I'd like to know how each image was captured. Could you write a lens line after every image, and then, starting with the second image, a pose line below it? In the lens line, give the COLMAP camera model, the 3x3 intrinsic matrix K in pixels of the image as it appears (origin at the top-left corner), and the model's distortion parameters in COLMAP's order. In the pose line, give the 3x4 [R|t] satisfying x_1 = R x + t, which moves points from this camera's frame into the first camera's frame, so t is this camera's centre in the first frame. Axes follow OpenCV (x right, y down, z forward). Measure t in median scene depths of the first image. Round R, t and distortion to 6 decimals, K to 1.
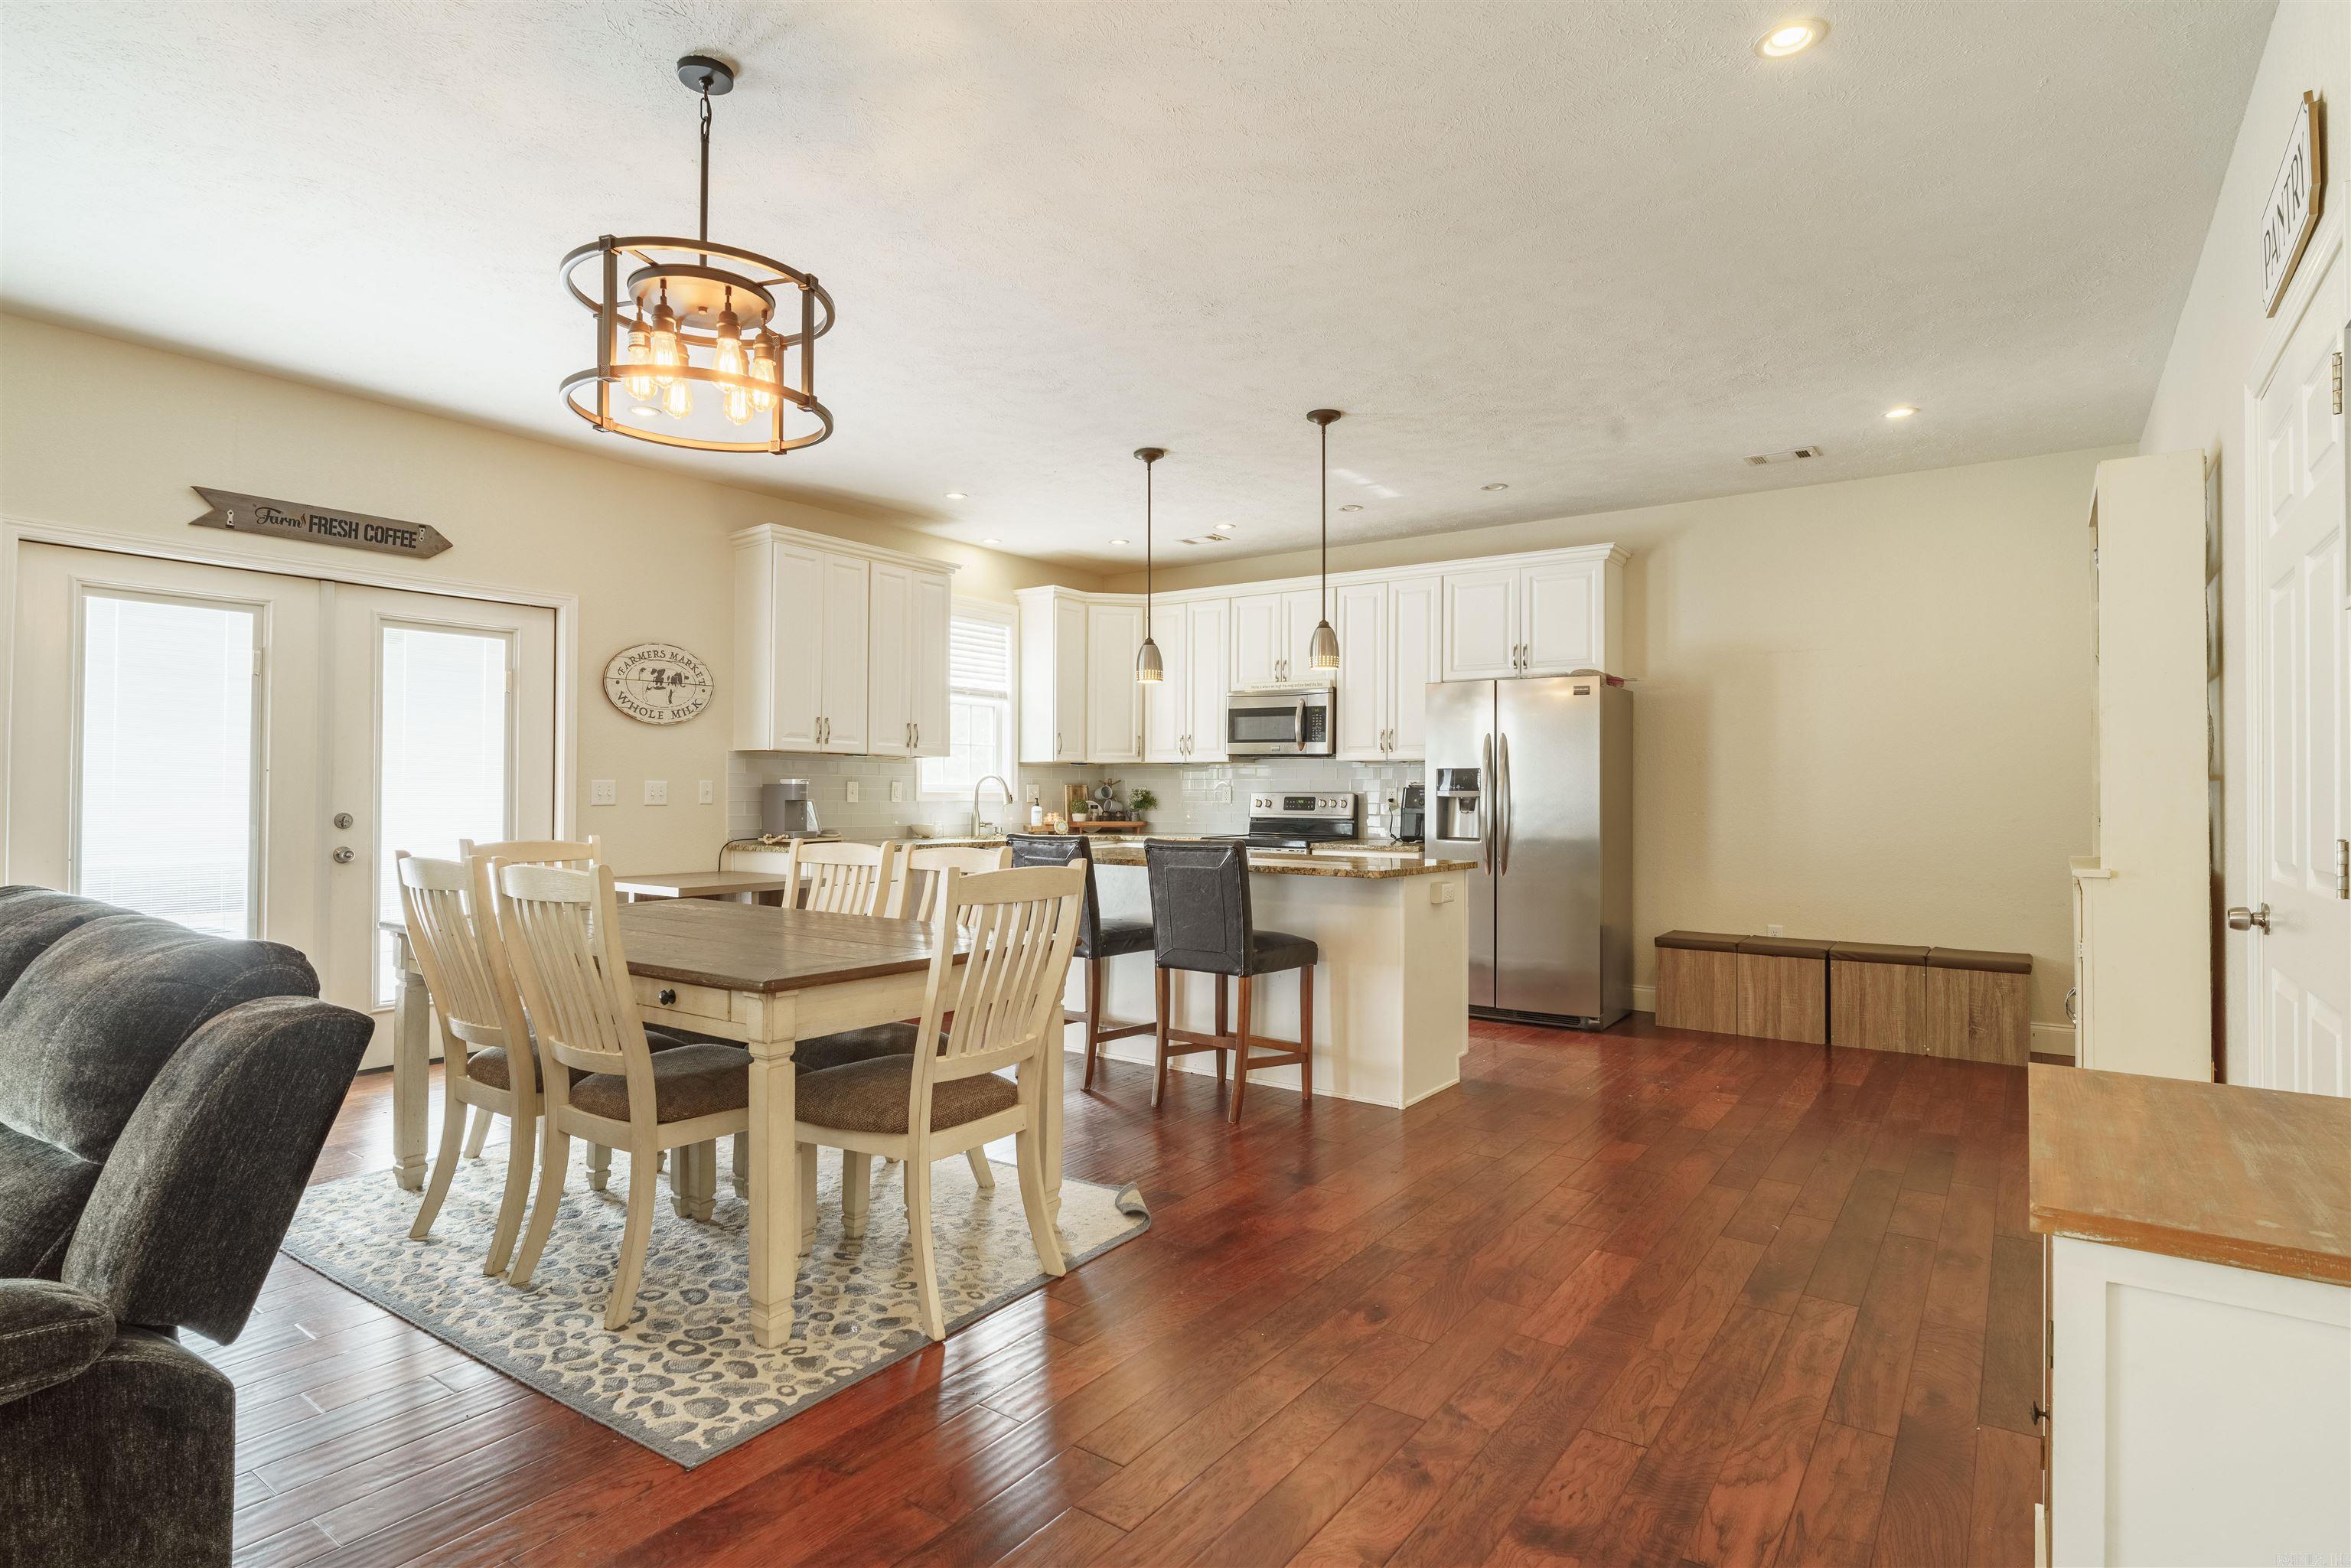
lens RADIAL K [[1200.3, 0, 1178.7], [0, 1200.3, 782.9], [0, 0, 1]] dist [-0.009458, 0.004715]
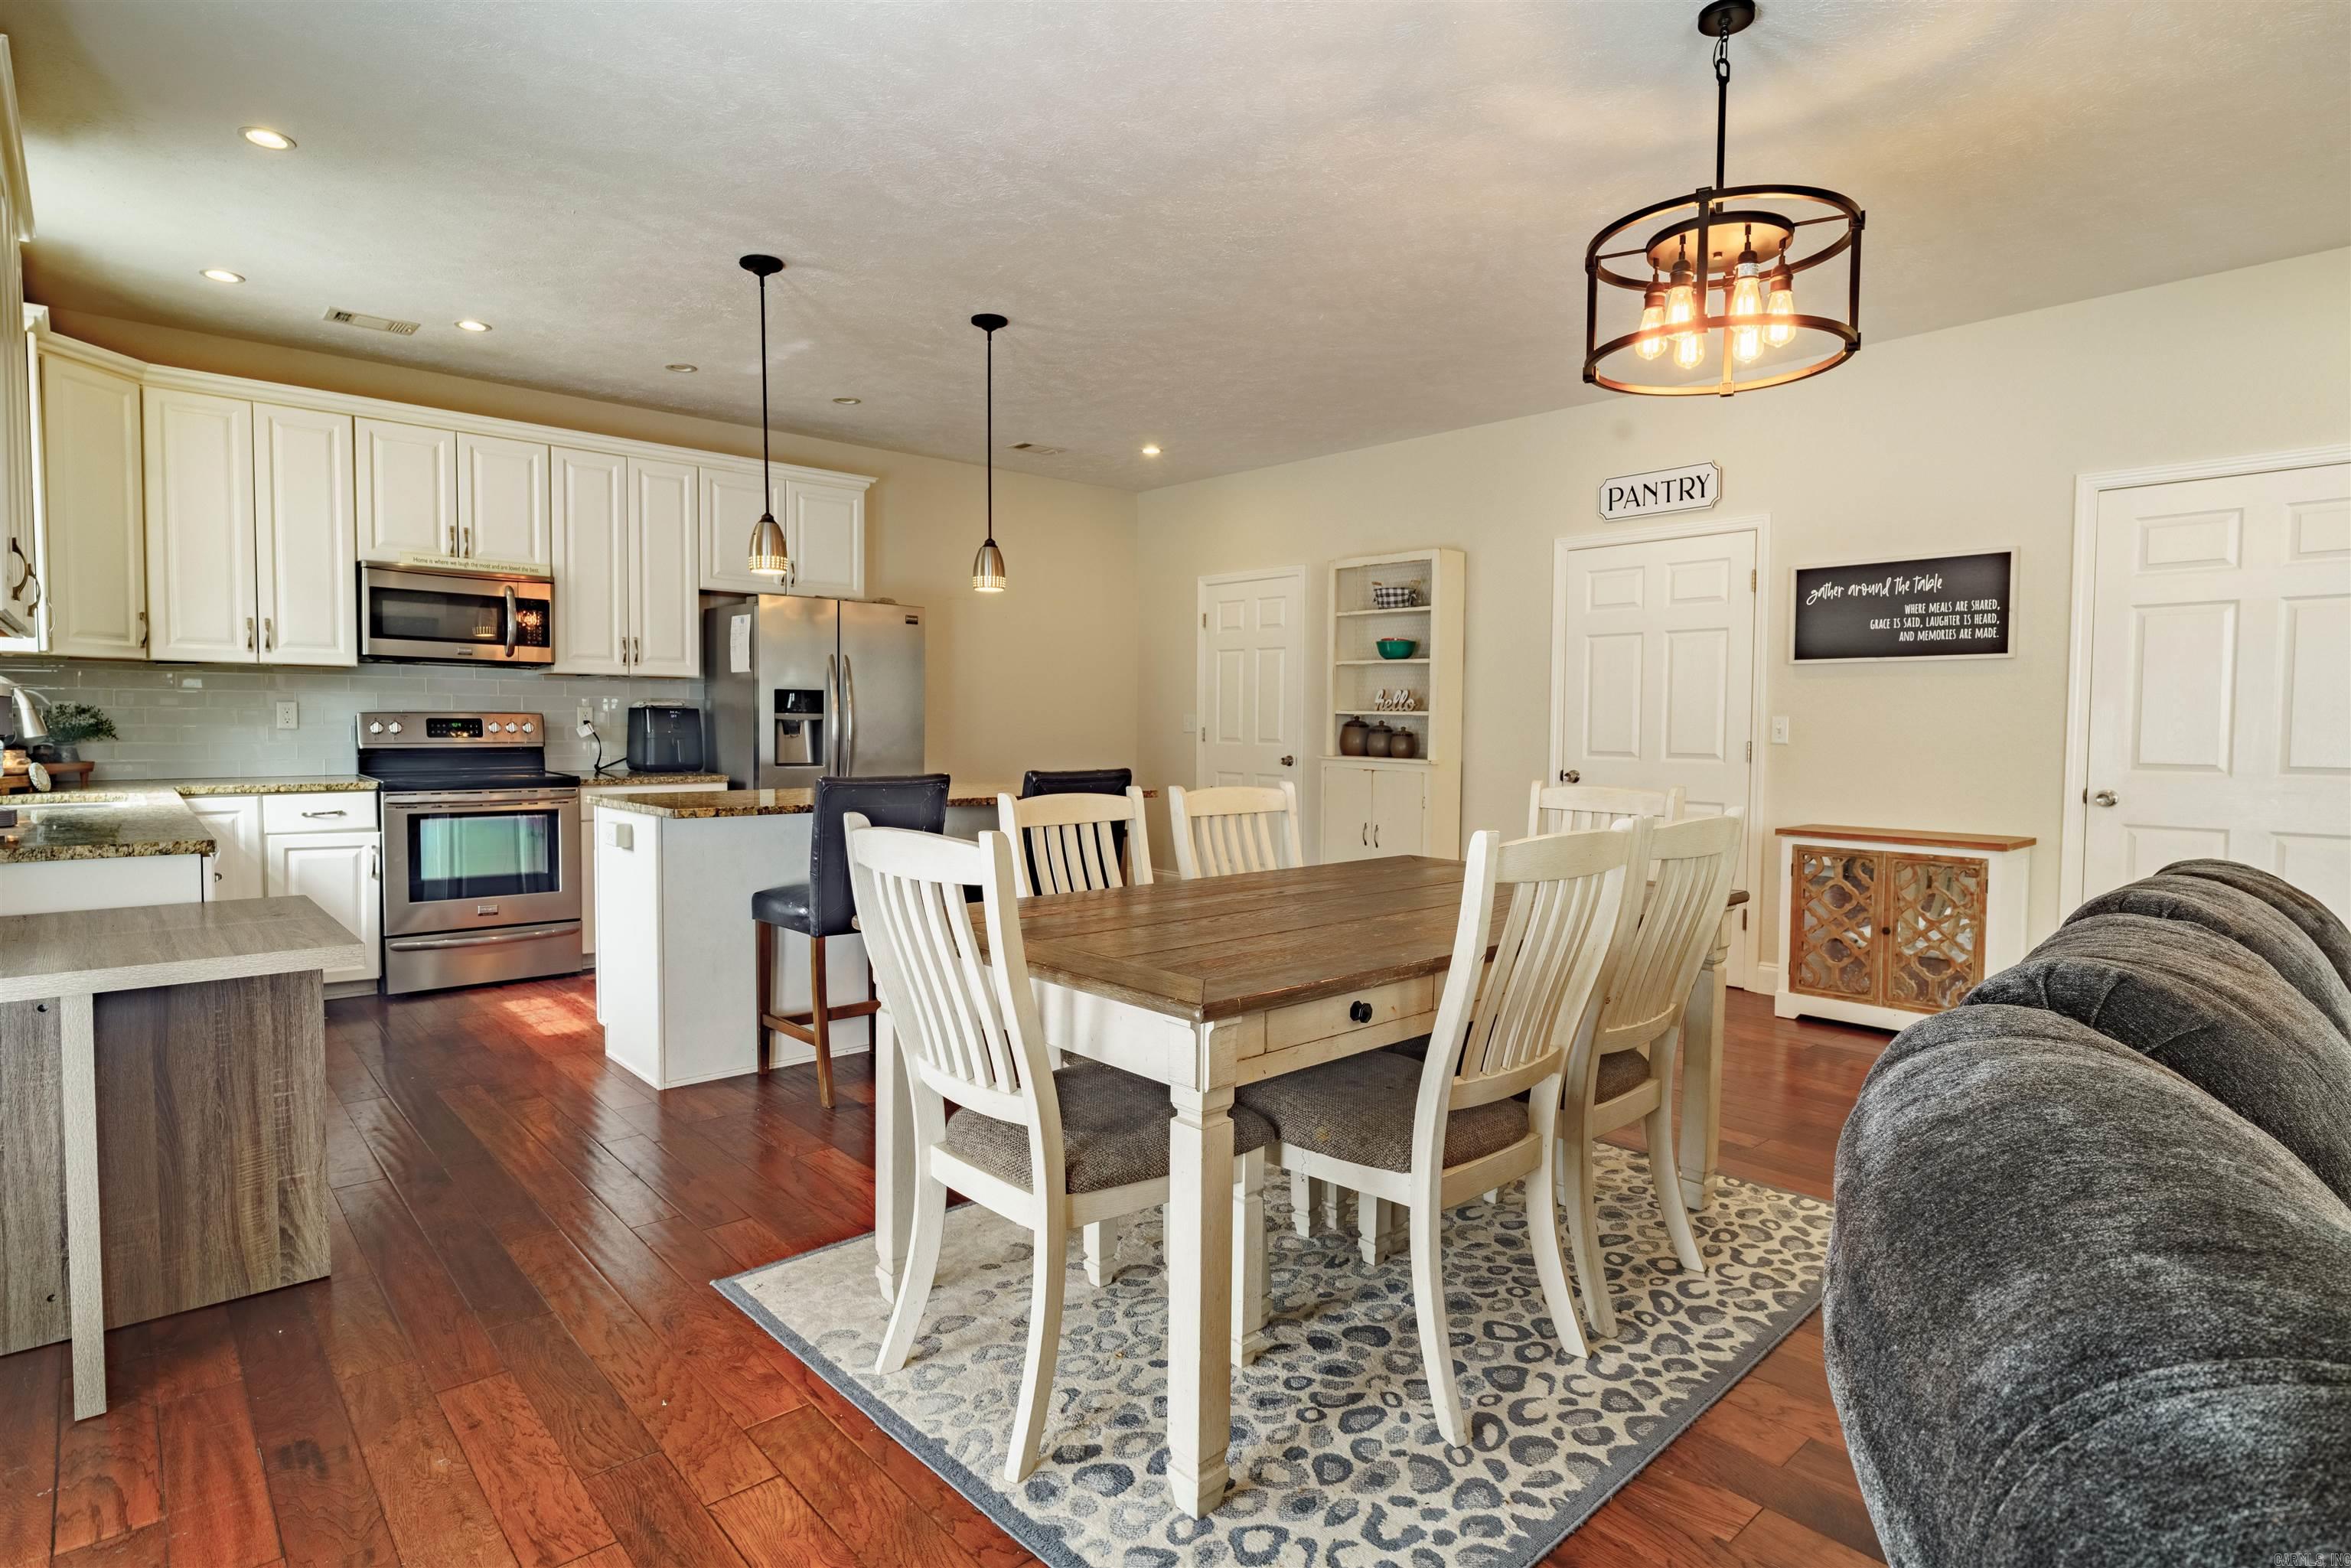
lens RADIAL K [[1200.3, 0, 1187.7], [0, 1200.3, 768.0], [0, 0, 1]] dist [-0.009458, 0.004715]
pose [[0.214087, -0.048144, 0.975628, -0.617414], [-0.018115, 0.998417, 0.053244, -0.005751], [-0.976647, -0.029072, 0.212876, 0.491329]]
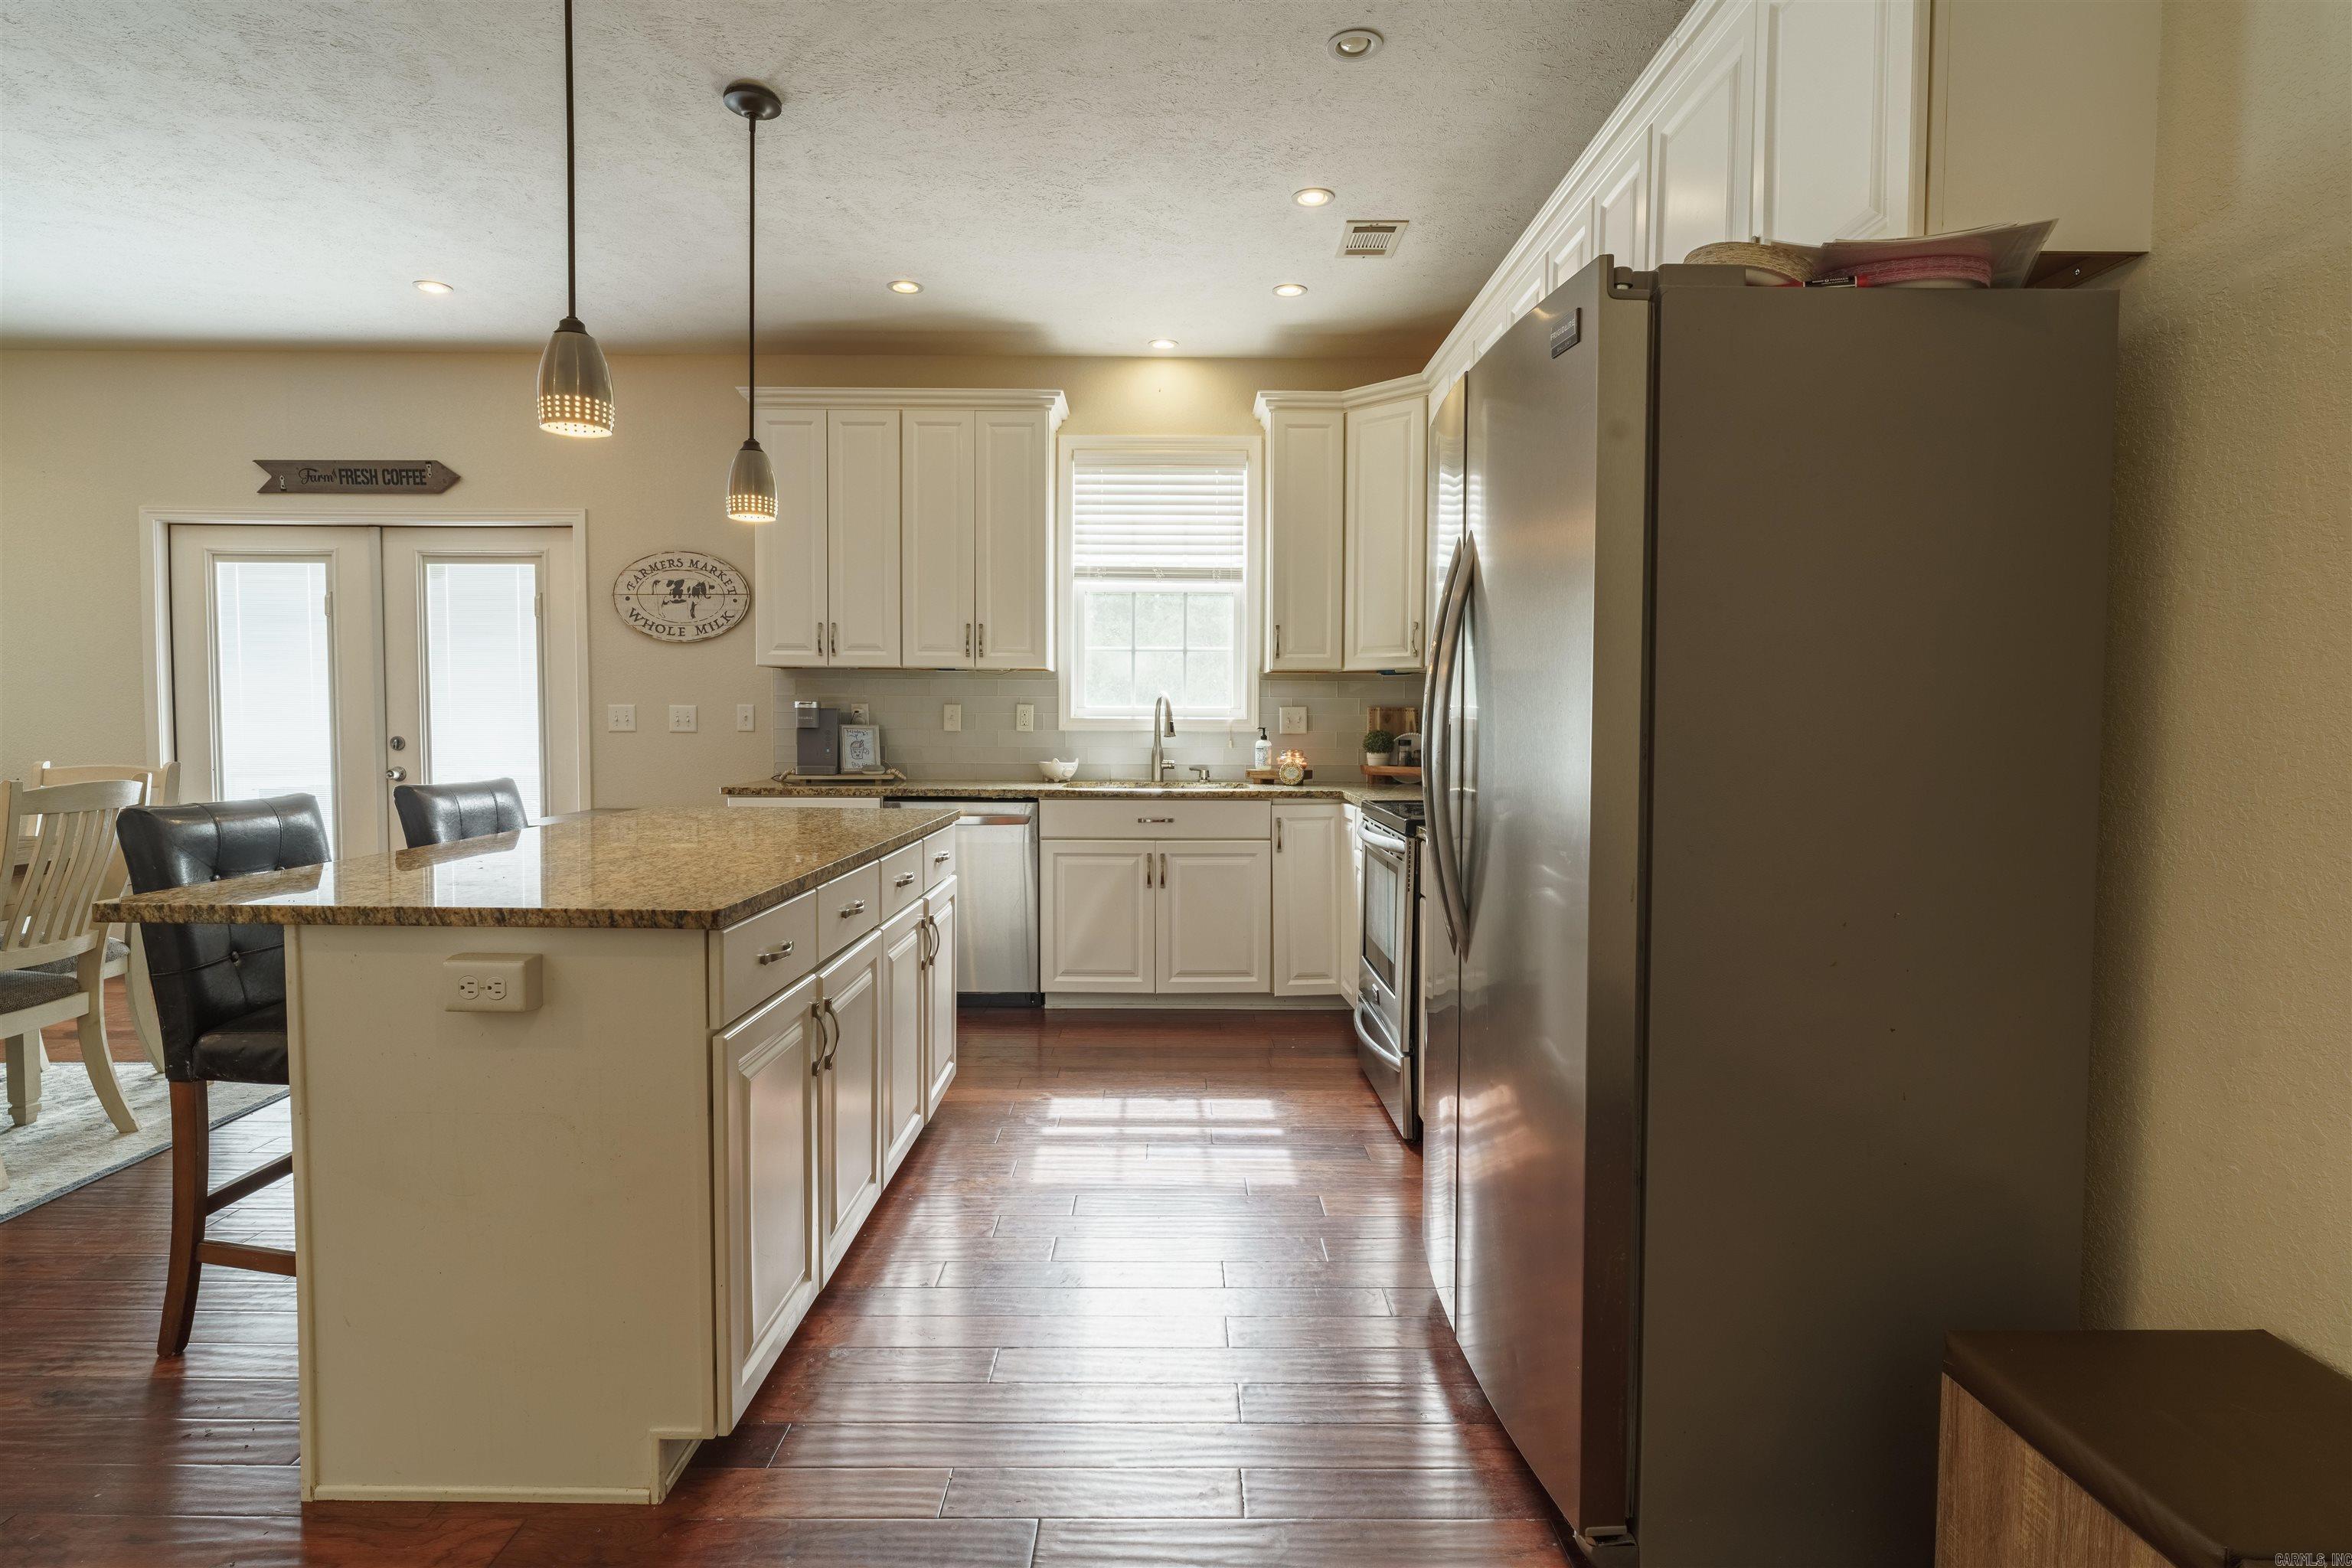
lens RADIAL K [[1200.9, 0, 1178.2], [0, 1200.9, 784.6], [0, 0, 1]] dist [-0.009458, 0.004715]
pose [[0.584268, 0.042845, -0.810429, 0.476386], [0.004886, 0.998402, 0.056306, 0.008284], [0.811546, -0.036858, 0.583125, 0.715131]]
